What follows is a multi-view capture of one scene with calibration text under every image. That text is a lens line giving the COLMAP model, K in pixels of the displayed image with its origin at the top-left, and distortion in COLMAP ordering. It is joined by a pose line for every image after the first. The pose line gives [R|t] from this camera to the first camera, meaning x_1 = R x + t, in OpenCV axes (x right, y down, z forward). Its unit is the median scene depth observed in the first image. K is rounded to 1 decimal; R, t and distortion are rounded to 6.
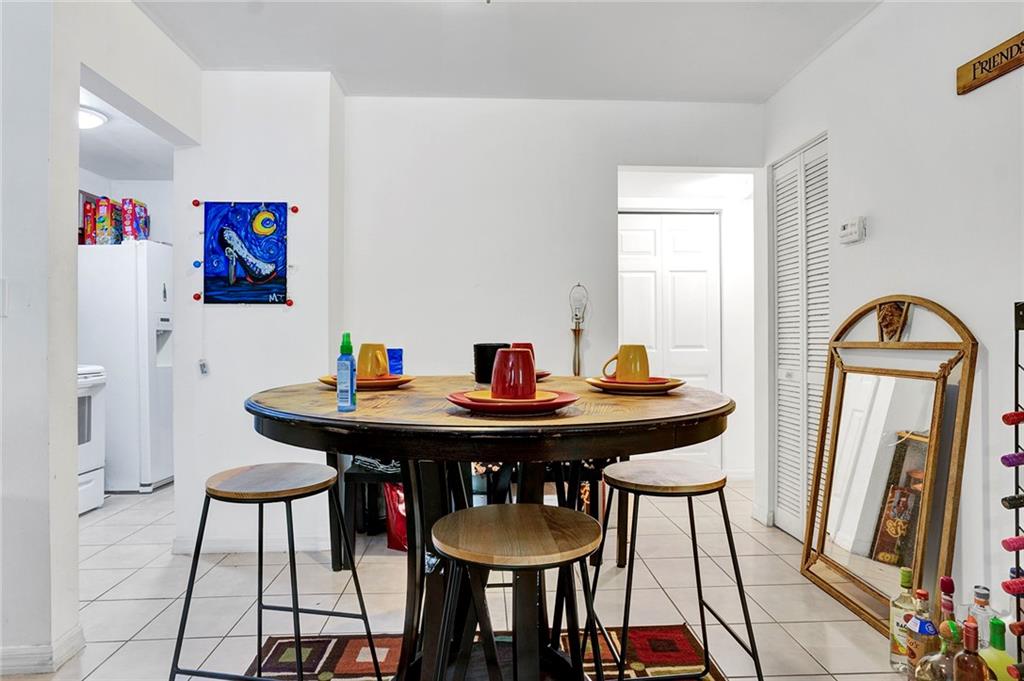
lens RADIAL K [[595.1, 0, 509.3], [0, 595.1, 348.5], [0, 0, 1]] dist [0.001534, 0.001567]
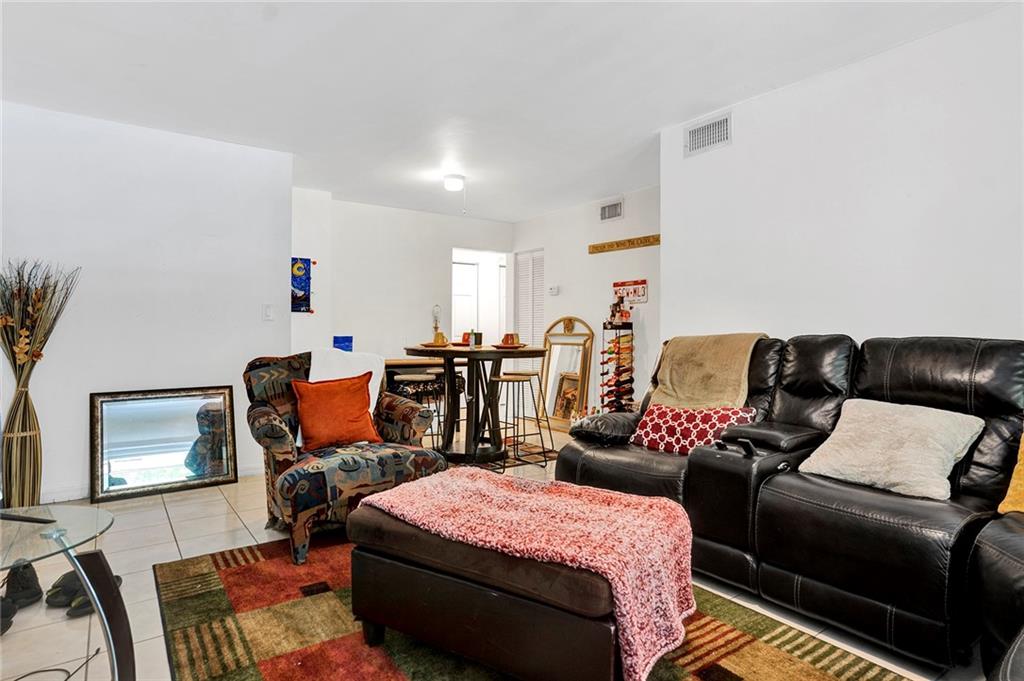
lens RADIAL K [[595.1, 0, 509.3], [0, 595.1, 348.5], [0, 0, 1]] dist [0.001534, 0.001567]
pose [[0.839235, -0.009789, 0.543680, -0.881180], [0.003210, 0.999910, 0.013050, 0.018352], [-0.543759, -0.009207, 0.839191, -0.947613]]
